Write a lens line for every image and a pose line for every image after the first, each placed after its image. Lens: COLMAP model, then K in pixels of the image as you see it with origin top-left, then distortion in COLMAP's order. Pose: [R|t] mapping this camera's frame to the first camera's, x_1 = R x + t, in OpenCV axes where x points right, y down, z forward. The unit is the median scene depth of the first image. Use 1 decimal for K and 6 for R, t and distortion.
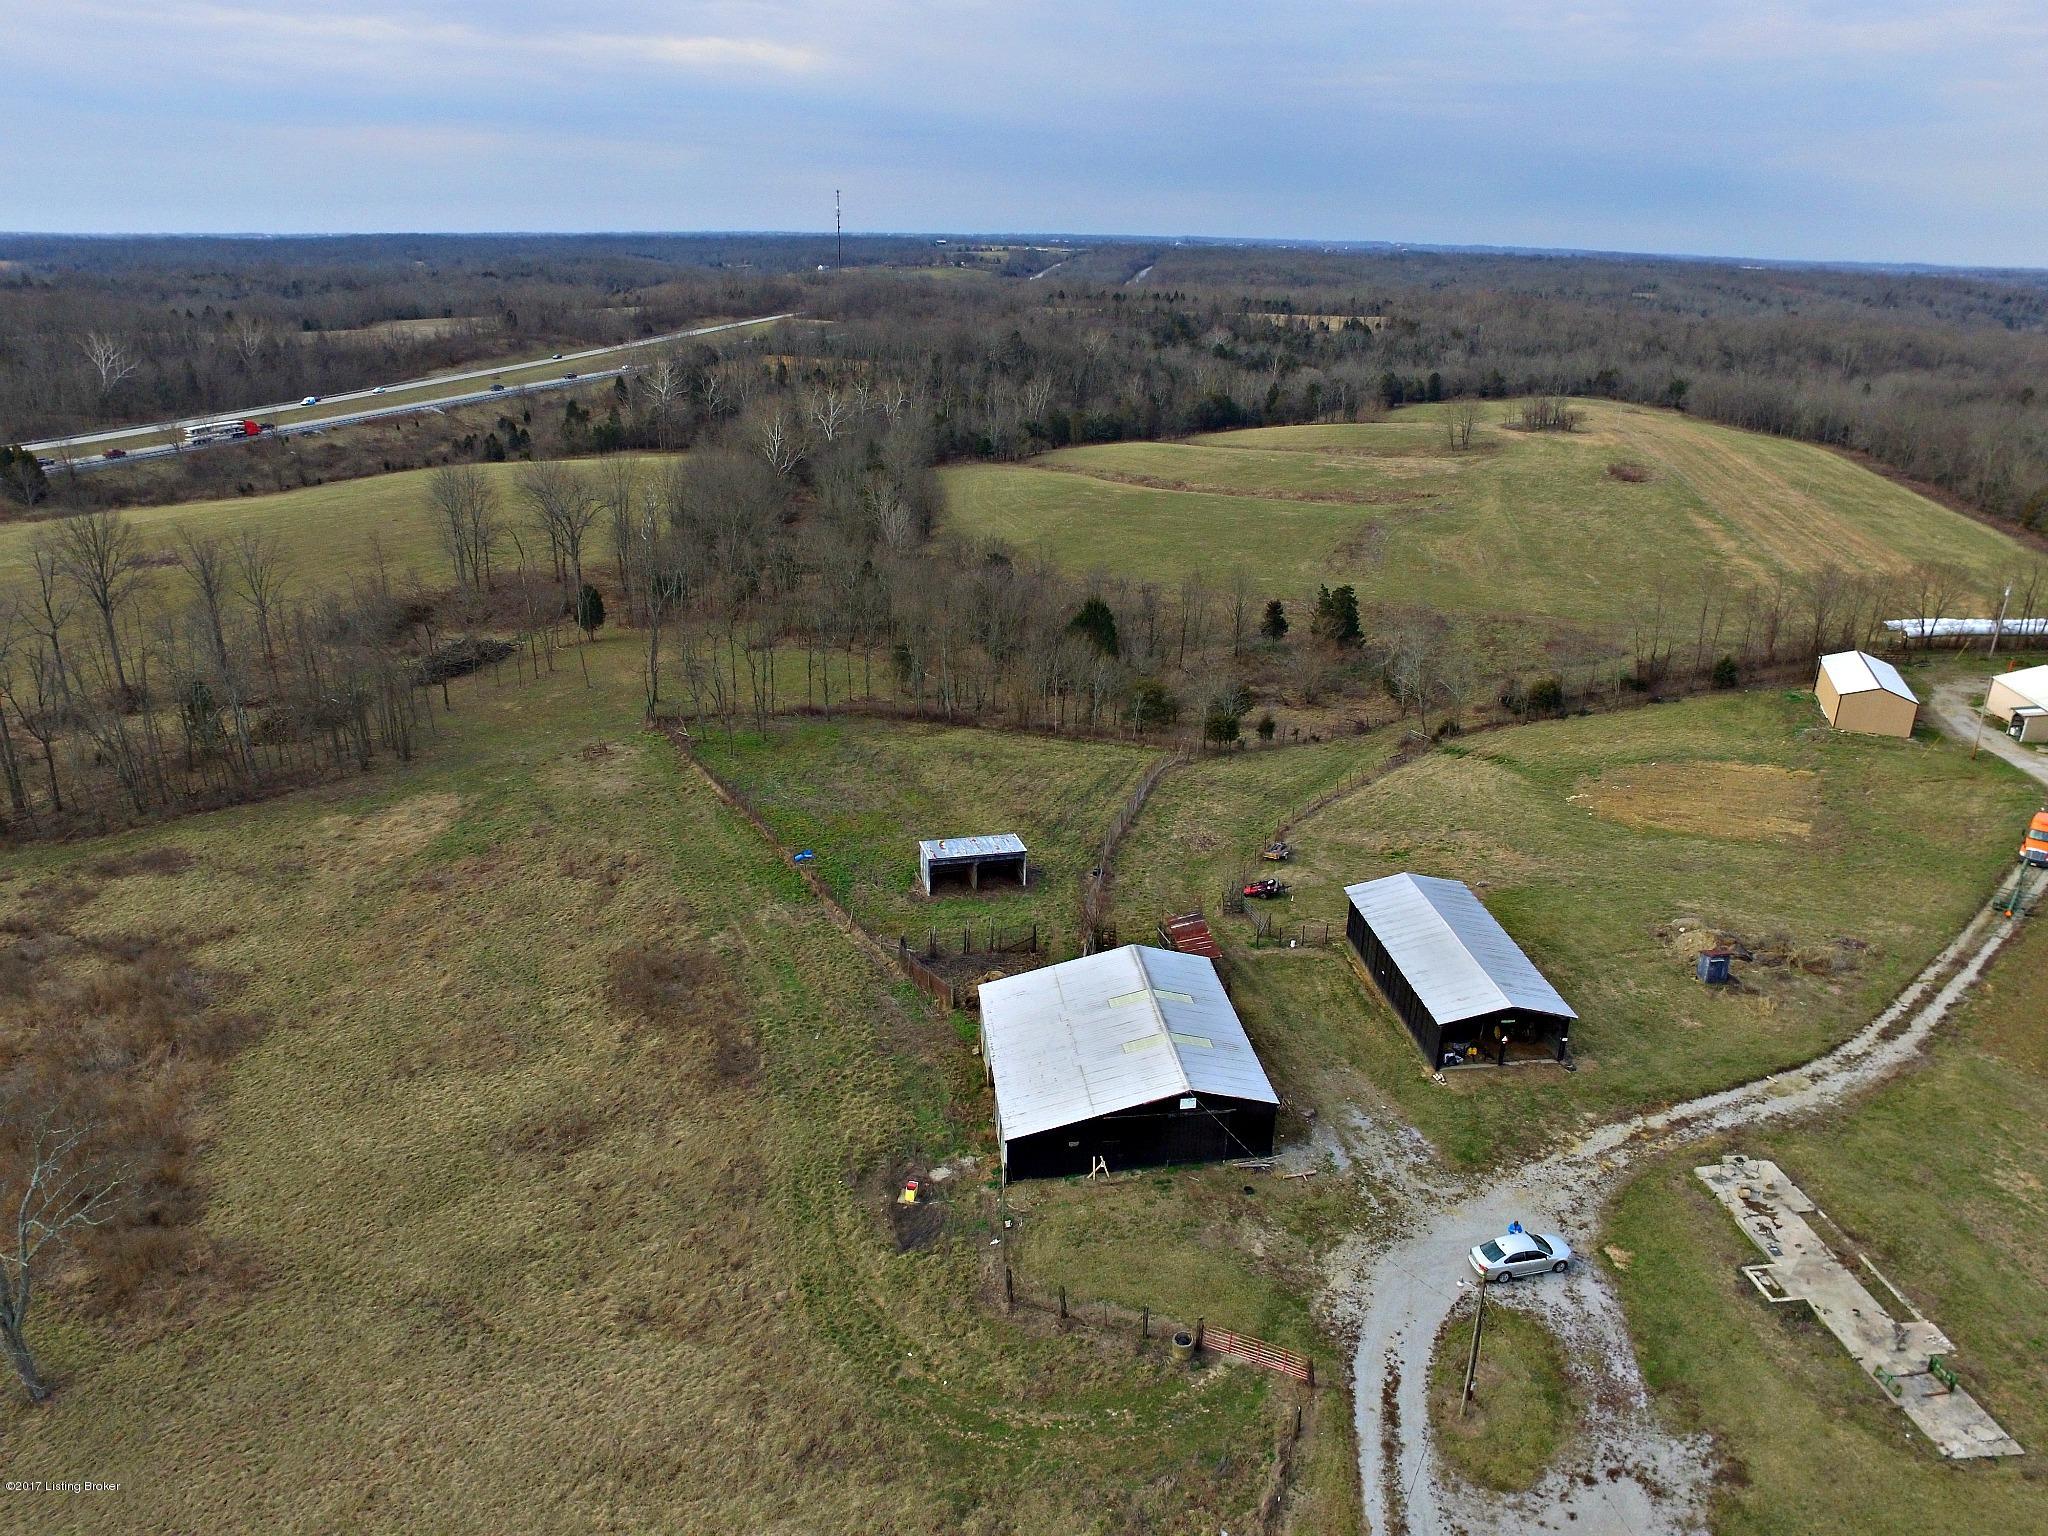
lens RADIAL K [[1385.5, 0, 1028.7], [0, 1385.5, 777.6], [0, 0, 1]] dist [-0.128643, 0.092322]
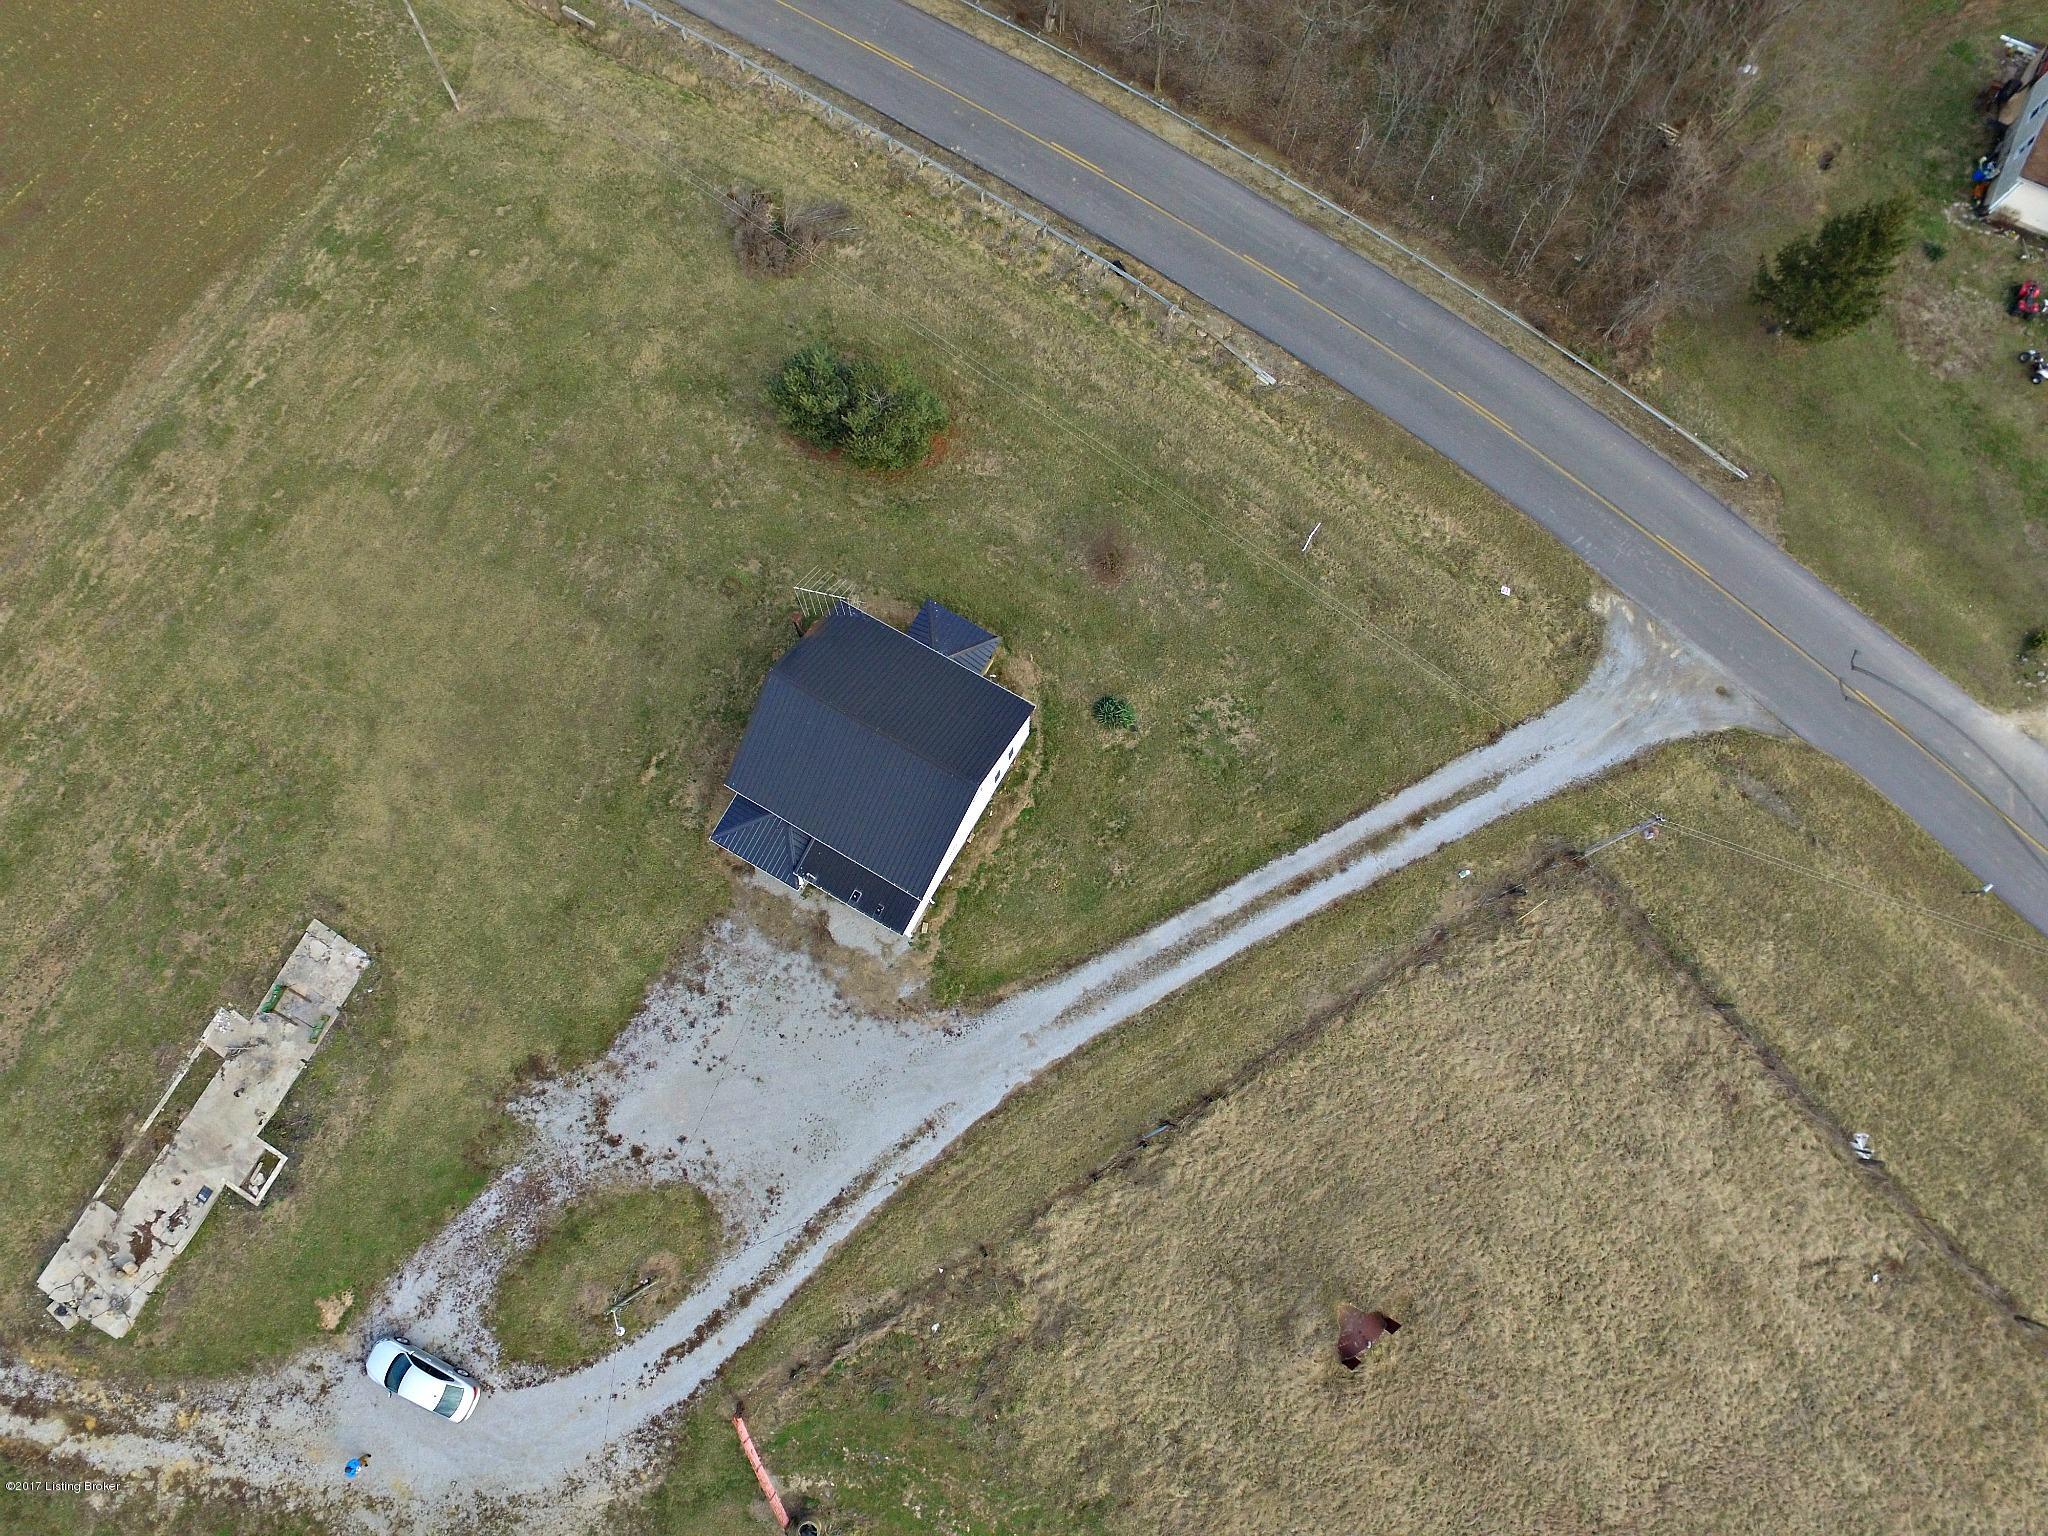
lens RADIAL K [[1385.5, 0, 1028.7], [0, 1385.5, 777.6], [0, 0, 1]] dist [-0.128643, 0.092322]
pose [[-0.807143, -0.579790, 0.111192, 0.154063], [0.203759, -0.096822, 0.974222, -0.326549], [-0.554078, 0.808993, 0.196287, 0.253915]]
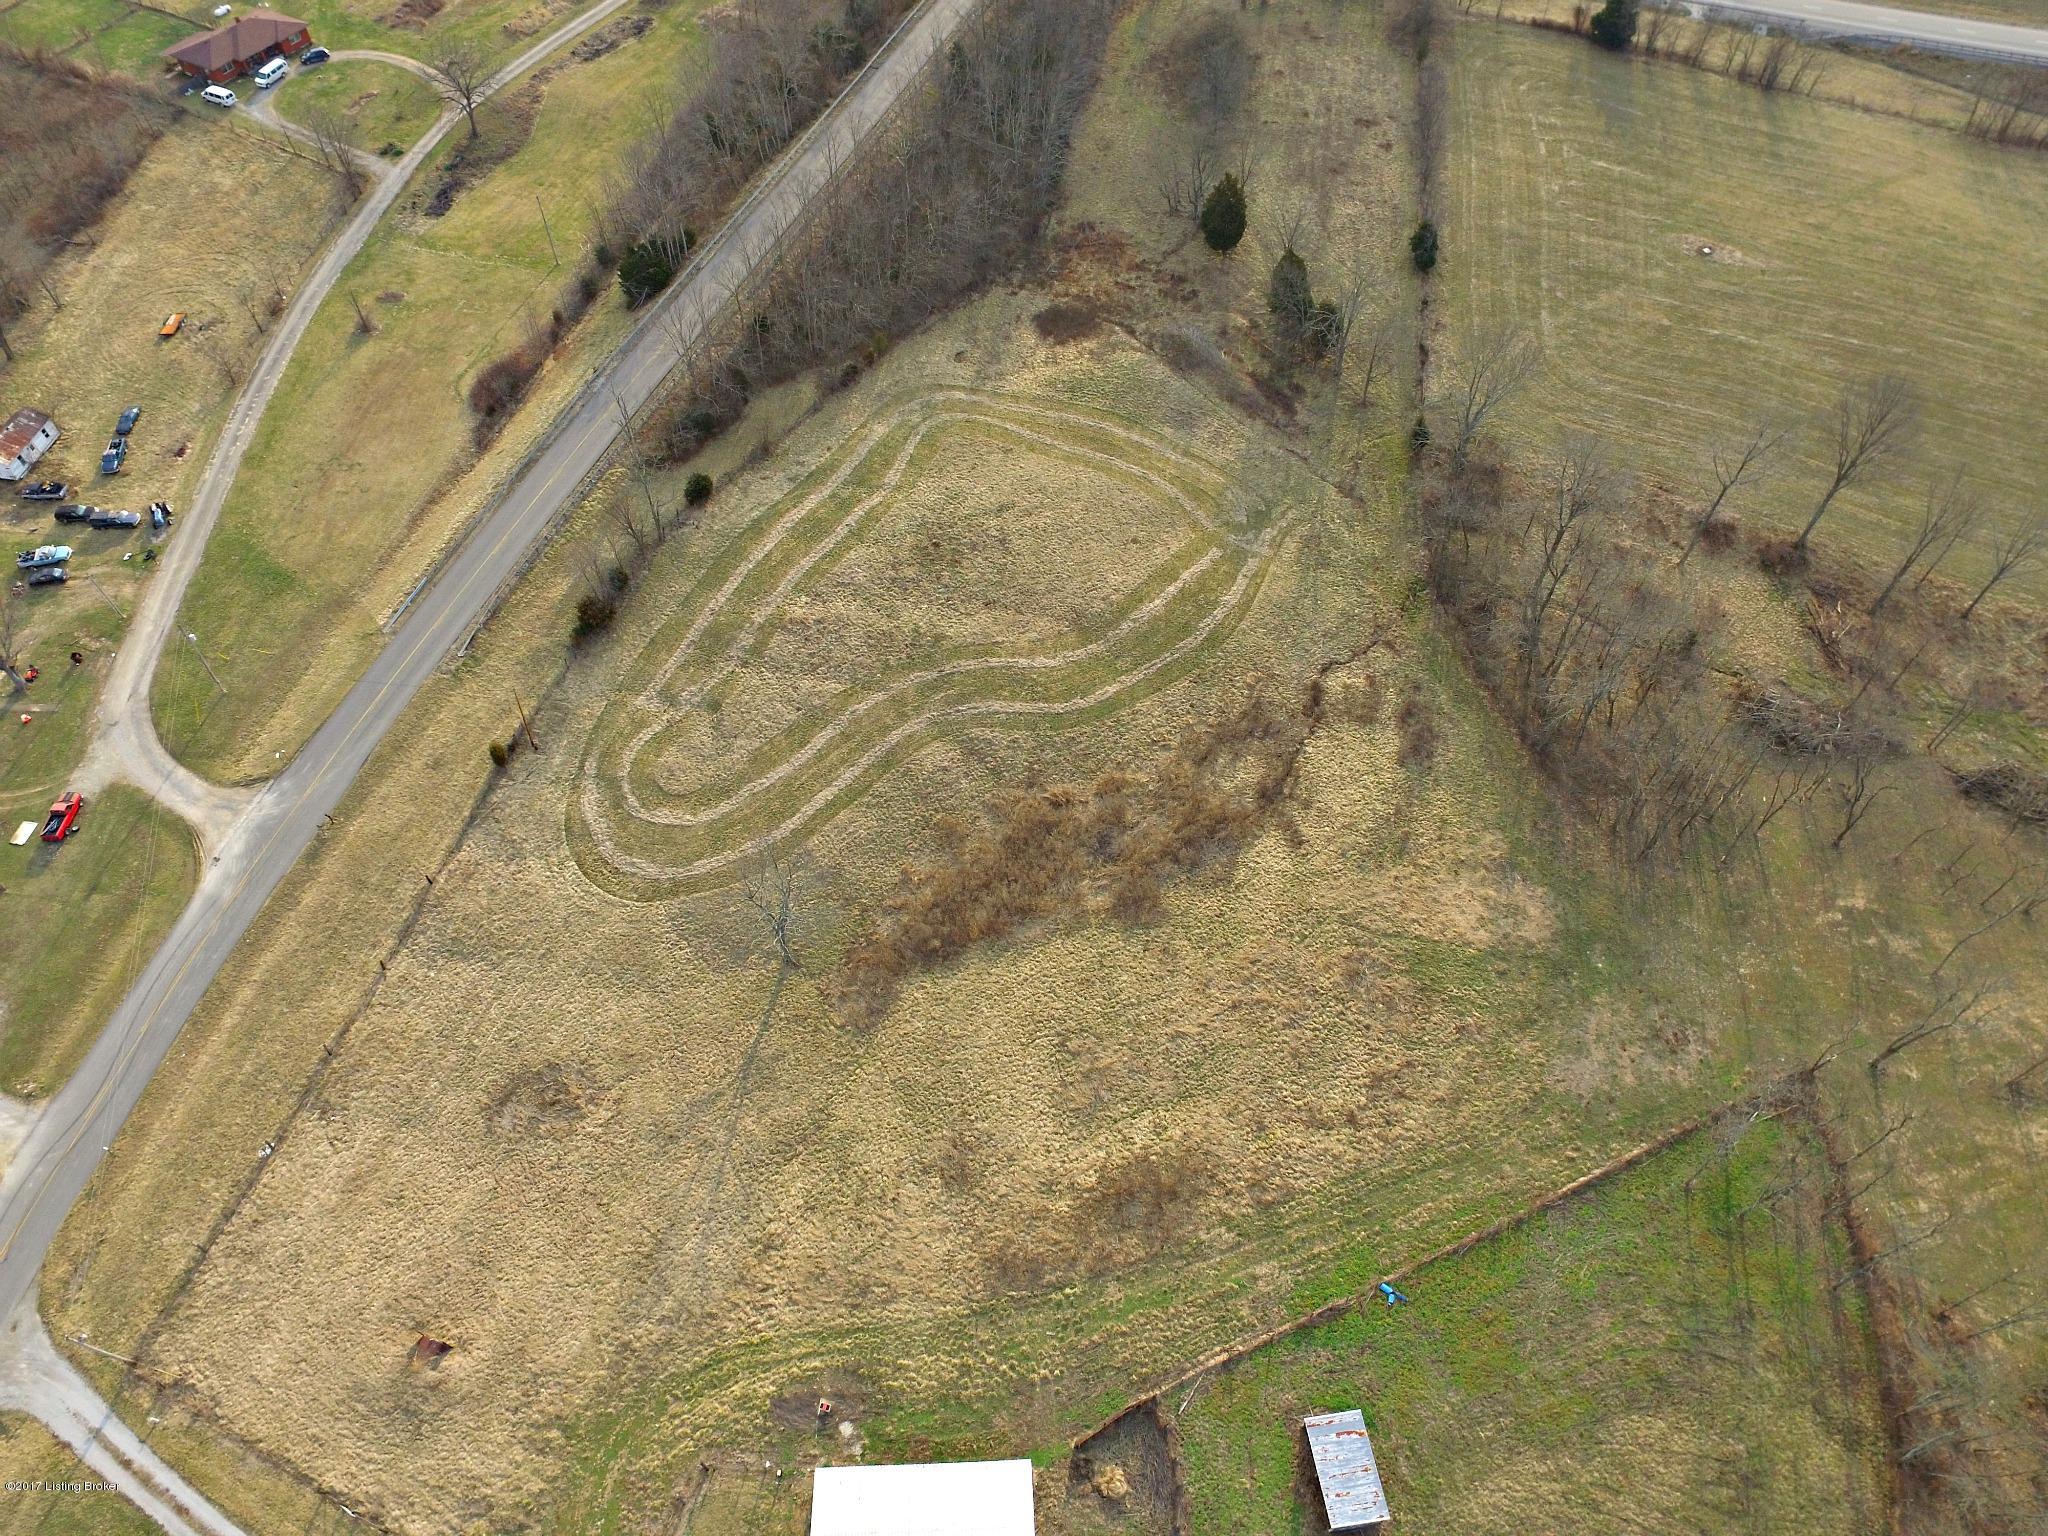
lens RADIAL K [[1385.5, 0, 1028.7], [0, 1385.5, 777.6], [0, 0, 1]] dist [-0.128643, 0.092322]
pose [[-0.076993, 0.800624, -0.594199, 0.211975], [-0.366205, 0.531604, 0.763735, -1.213480], [0.927343, 0.276401, 0.252263, 0.630719]]
